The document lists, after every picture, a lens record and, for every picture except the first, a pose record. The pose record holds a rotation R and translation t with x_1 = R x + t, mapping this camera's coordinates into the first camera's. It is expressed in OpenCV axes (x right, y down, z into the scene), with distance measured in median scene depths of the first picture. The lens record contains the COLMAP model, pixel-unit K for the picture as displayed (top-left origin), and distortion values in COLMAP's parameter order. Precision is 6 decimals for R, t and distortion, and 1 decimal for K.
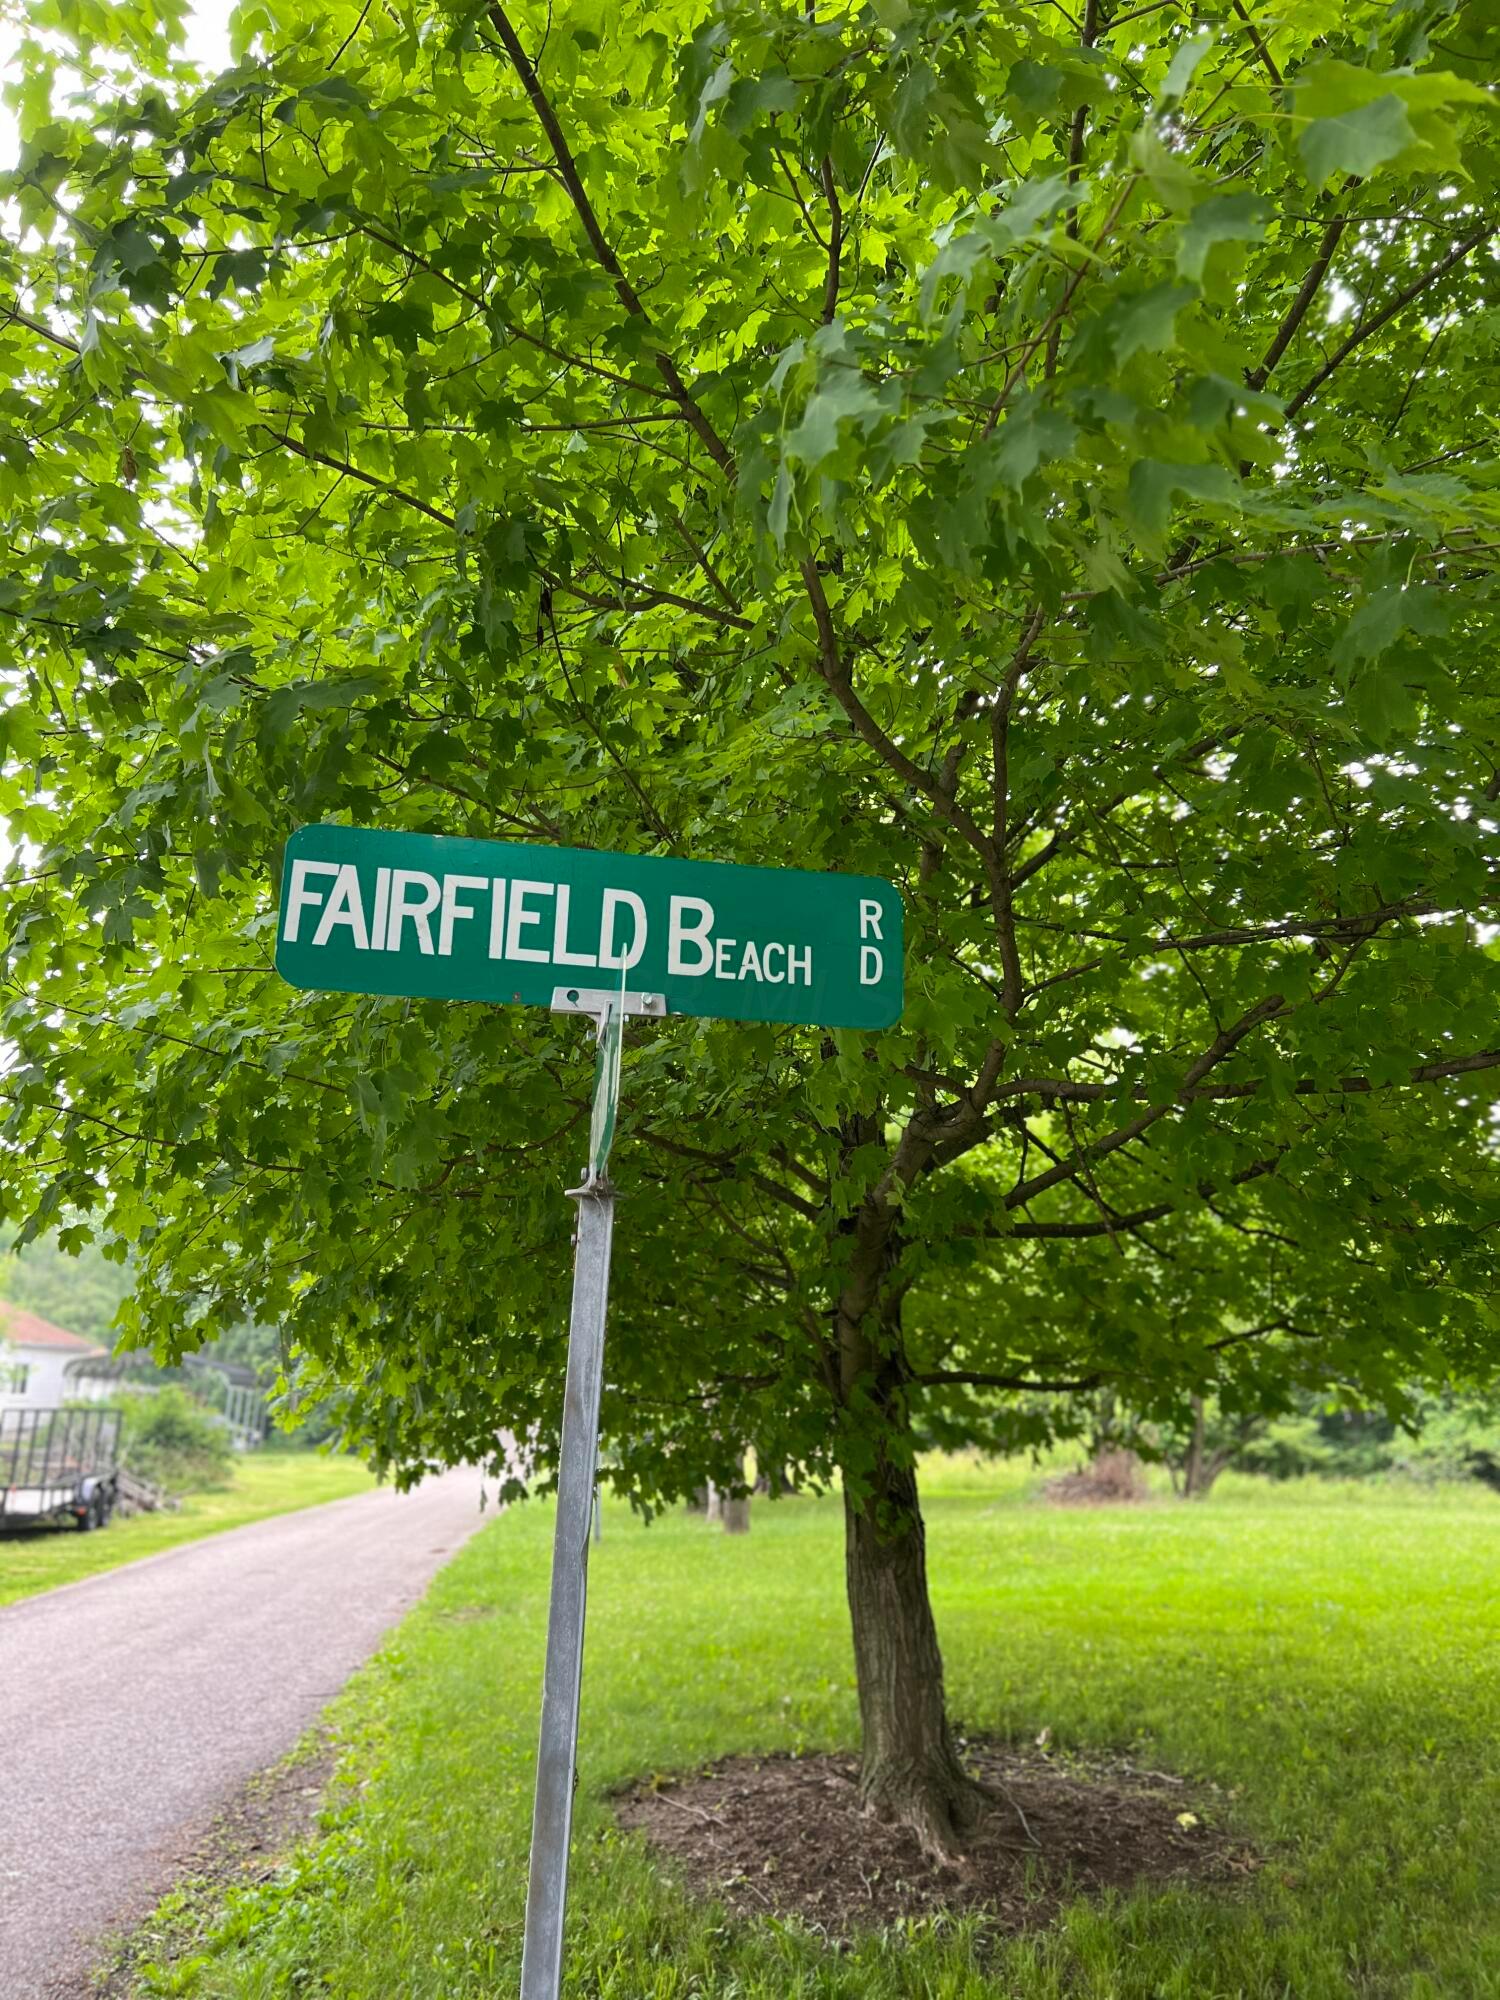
lens RADIAL K [[1513.4, 0, 747.1], [0, 1513.4, 1000.5], [0, 0, 1]] dist [0.022528, -0.014374]
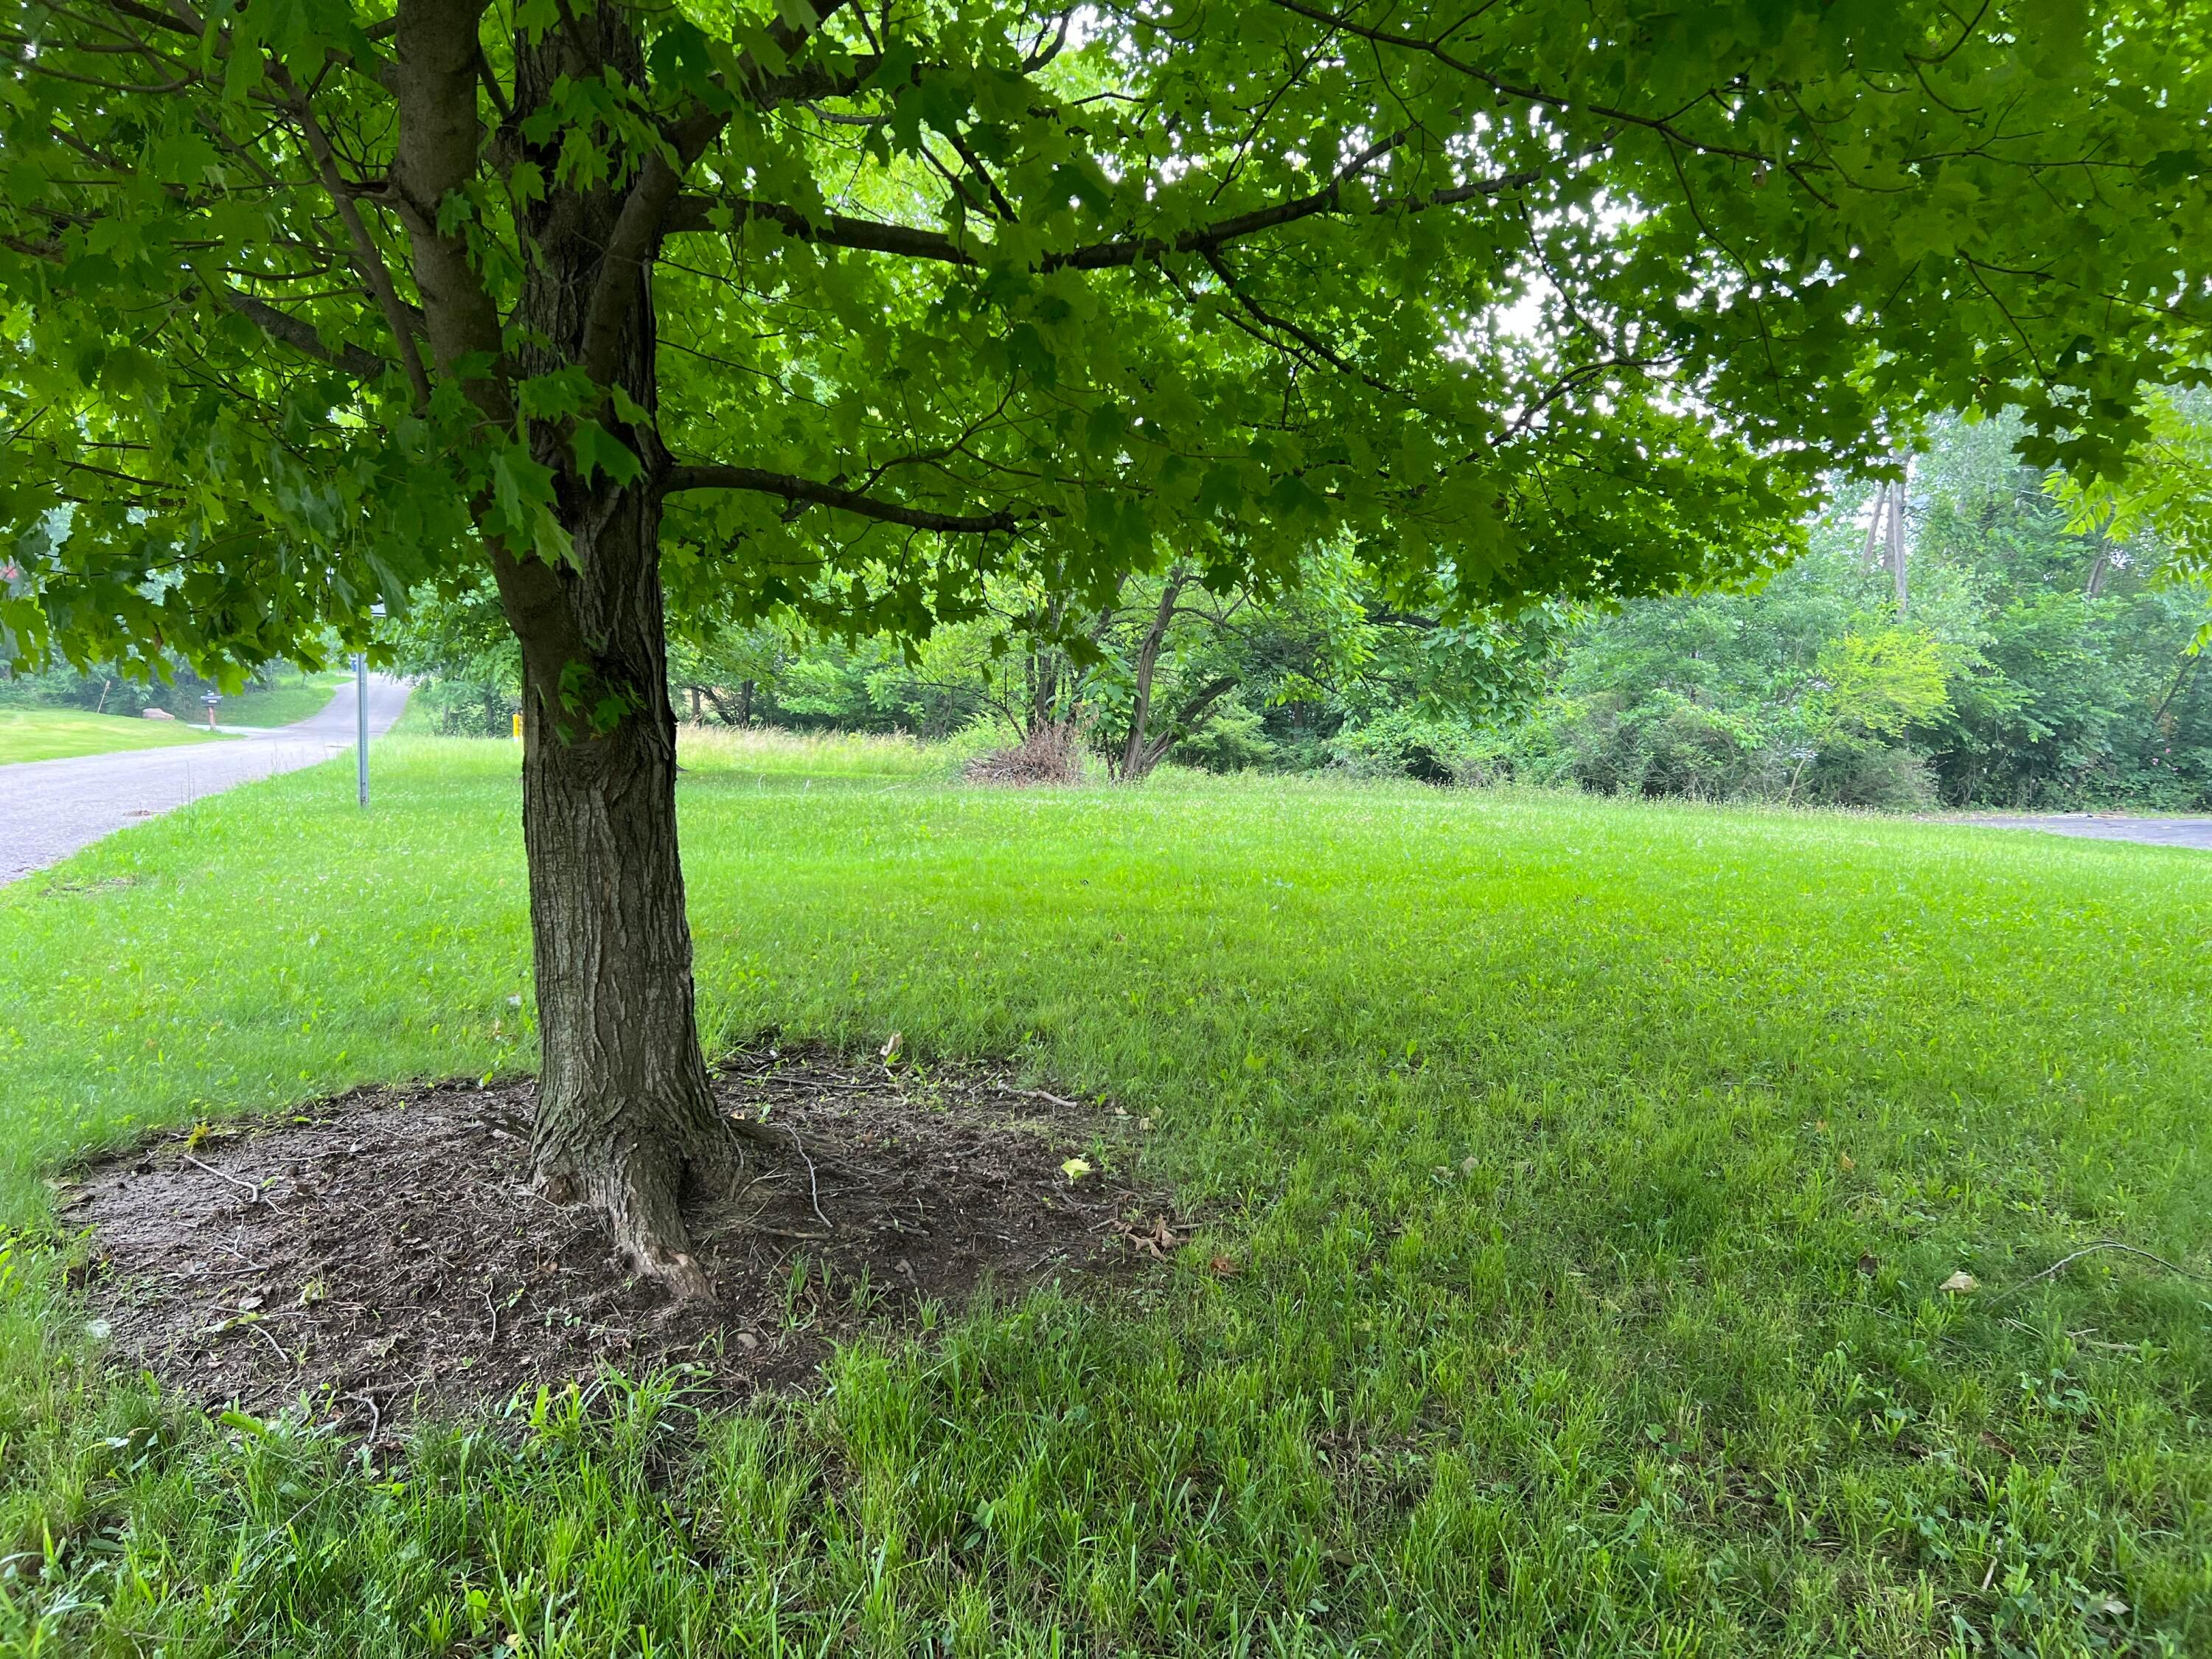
lens RADIAL K [[1673.8, 0, 1107.7], [0, 1673.8, 831.0], [0, 0, 1]] dist [0.022528, -0.014374]
pose [[0.965896, 0.017111, 0.258365, 0.113773], [-0.102049, 0.942208, 0.319109, 0.171758], [-0.237973, -0.334592, 0.911821, 0.388735]]
